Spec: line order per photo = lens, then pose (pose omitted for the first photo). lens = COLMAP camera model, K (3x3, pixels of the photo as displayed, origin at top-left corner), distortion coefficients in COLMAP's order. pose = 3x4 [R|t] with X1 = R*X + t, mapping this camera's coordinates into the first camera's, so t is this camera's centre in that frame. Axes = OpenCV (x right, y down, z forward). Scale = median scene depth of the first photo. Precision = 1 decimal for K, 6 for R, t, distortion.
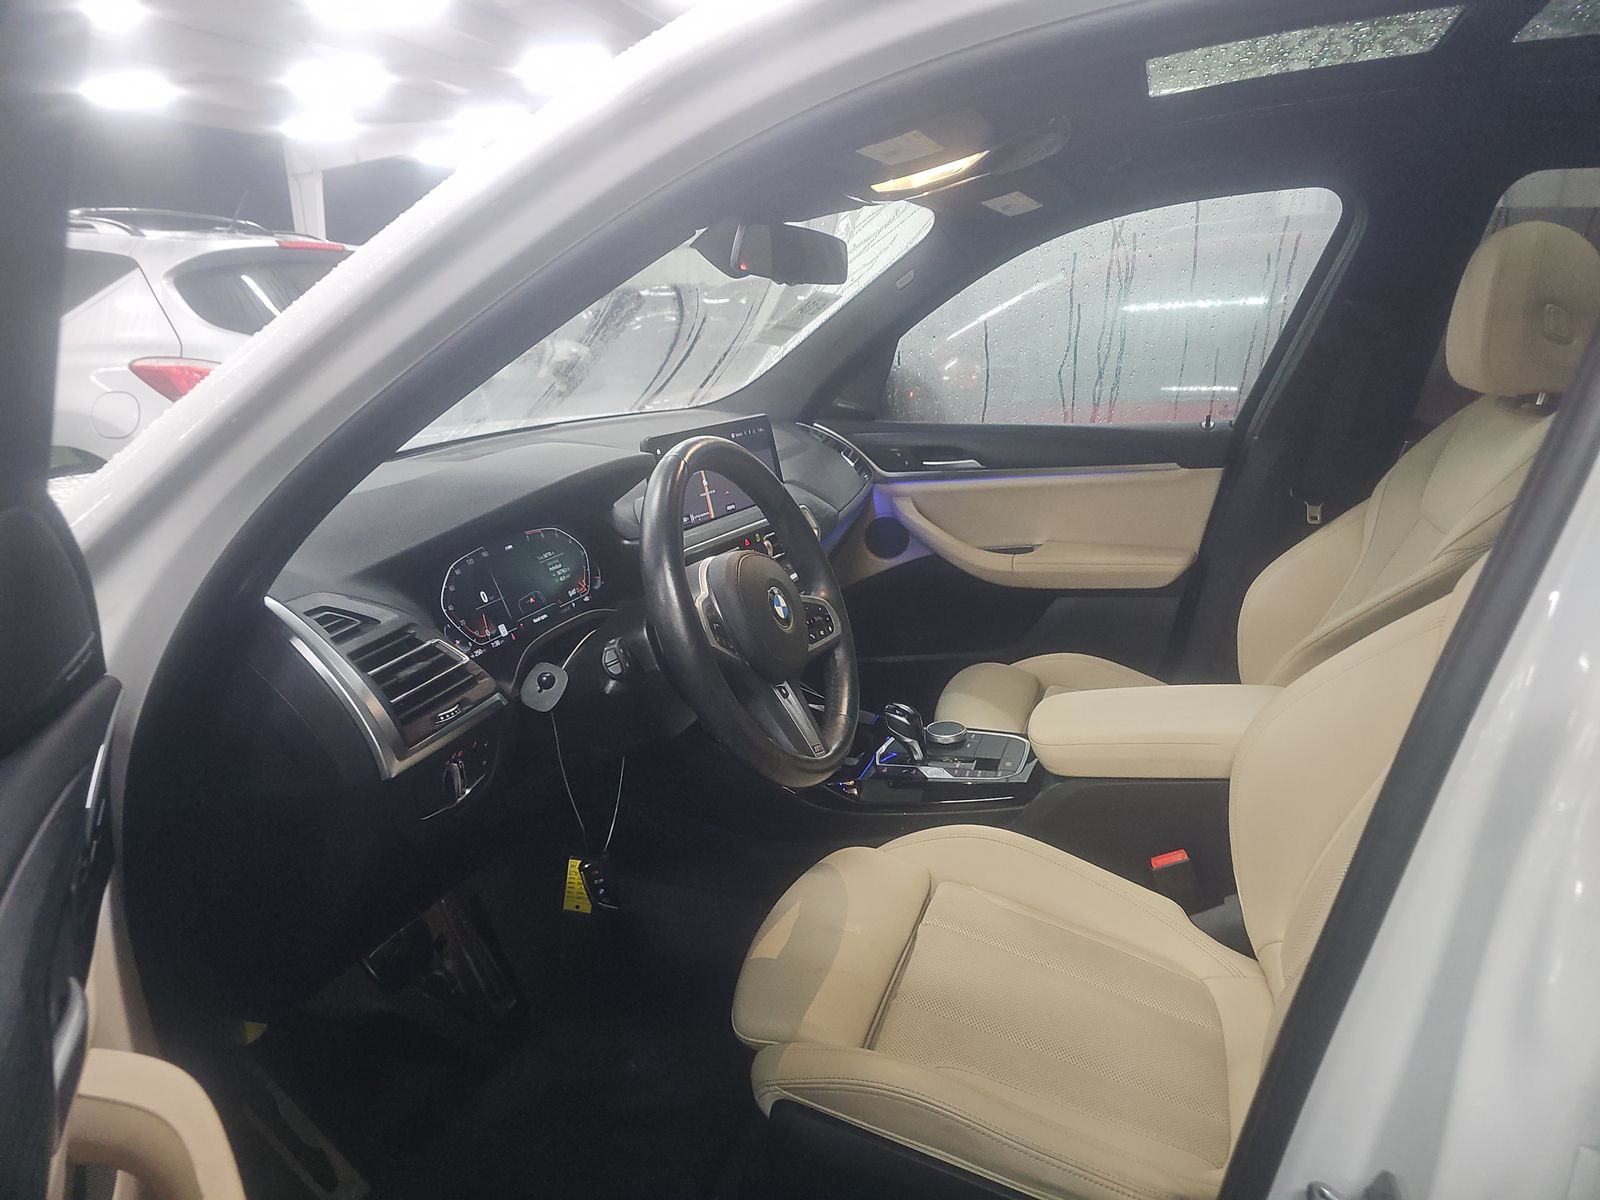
lens RADIAL K [[1064.1, 0, 800.0], [0, 1064.1, 600.0], [0, 0, 1]] dist [0.038343, -0.031838]
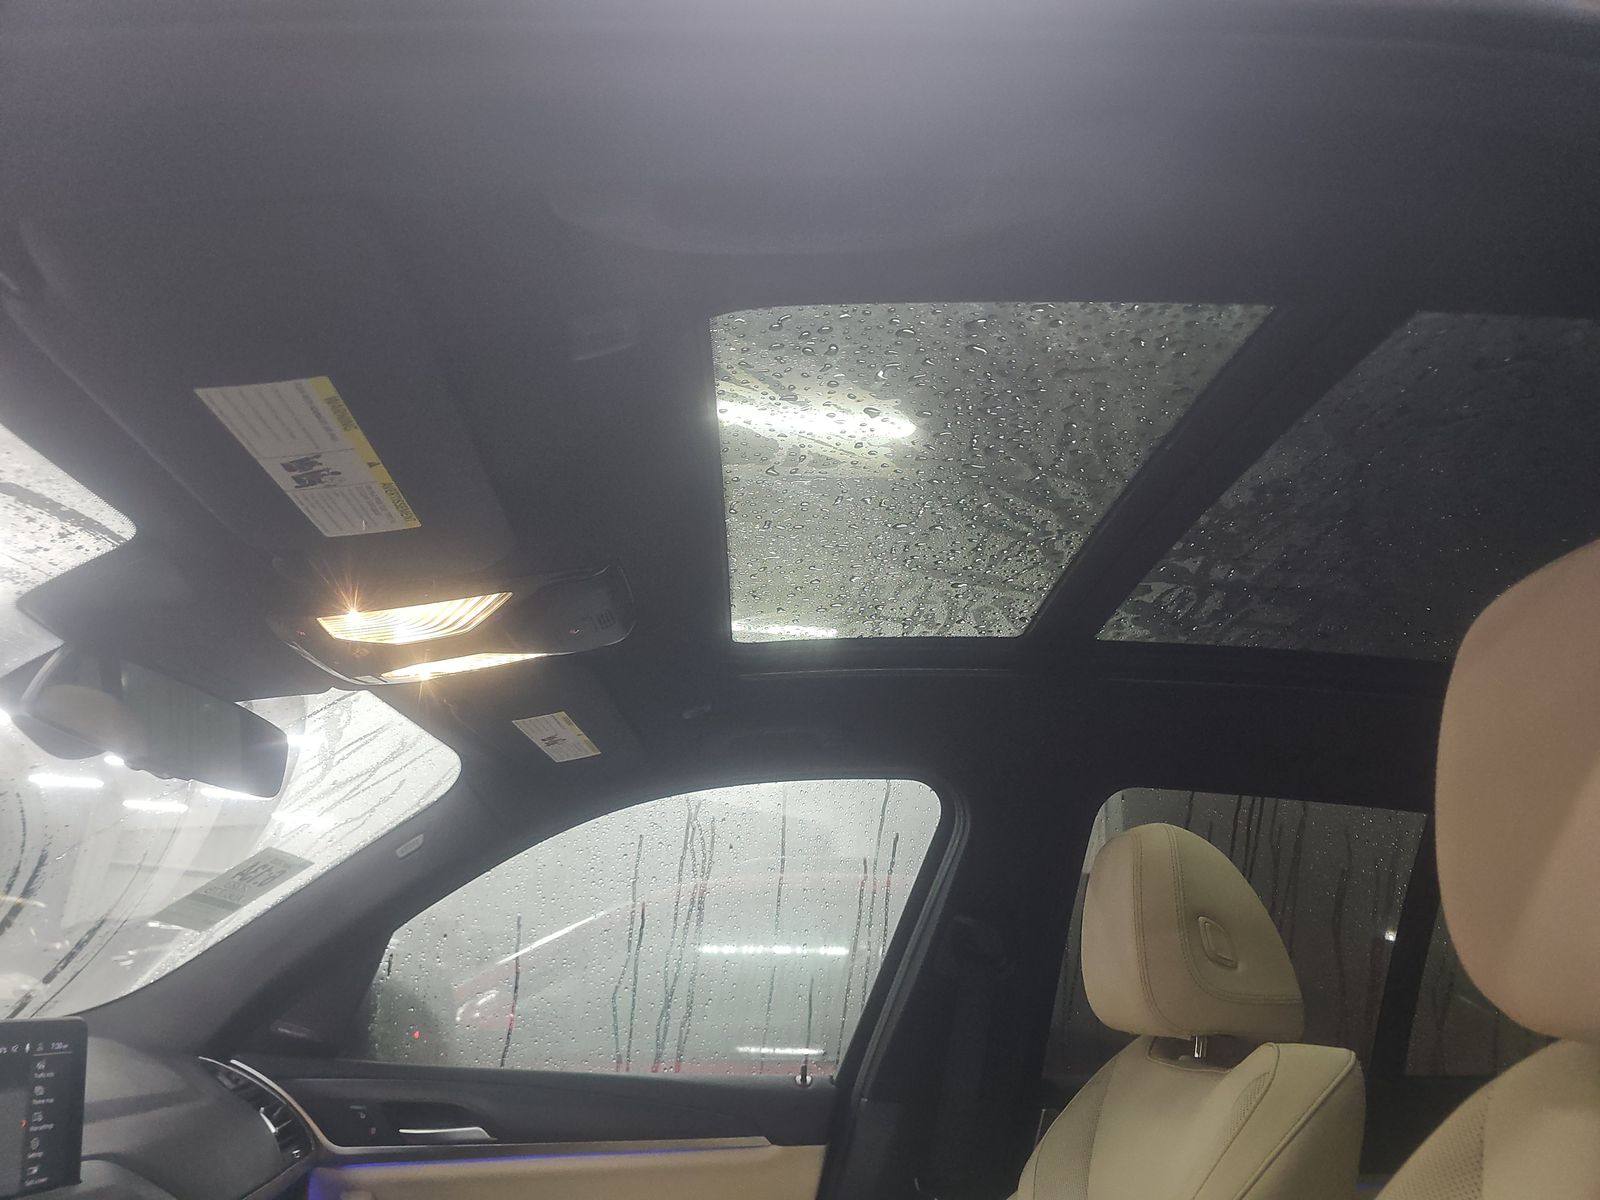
lens RADIAL K [[1064.1, 0, 800.0], [0, 1064.1, 600.0], [0, 0, 1]] dist [0.038343, -0.031838]
pose [[0.929882, 0.179567, 0.321052, 0.077405], [0.035115, 0.825447, -0.563386, -0.018874], [-0.366177, 0.535157, 0.761263, 0.248842]]
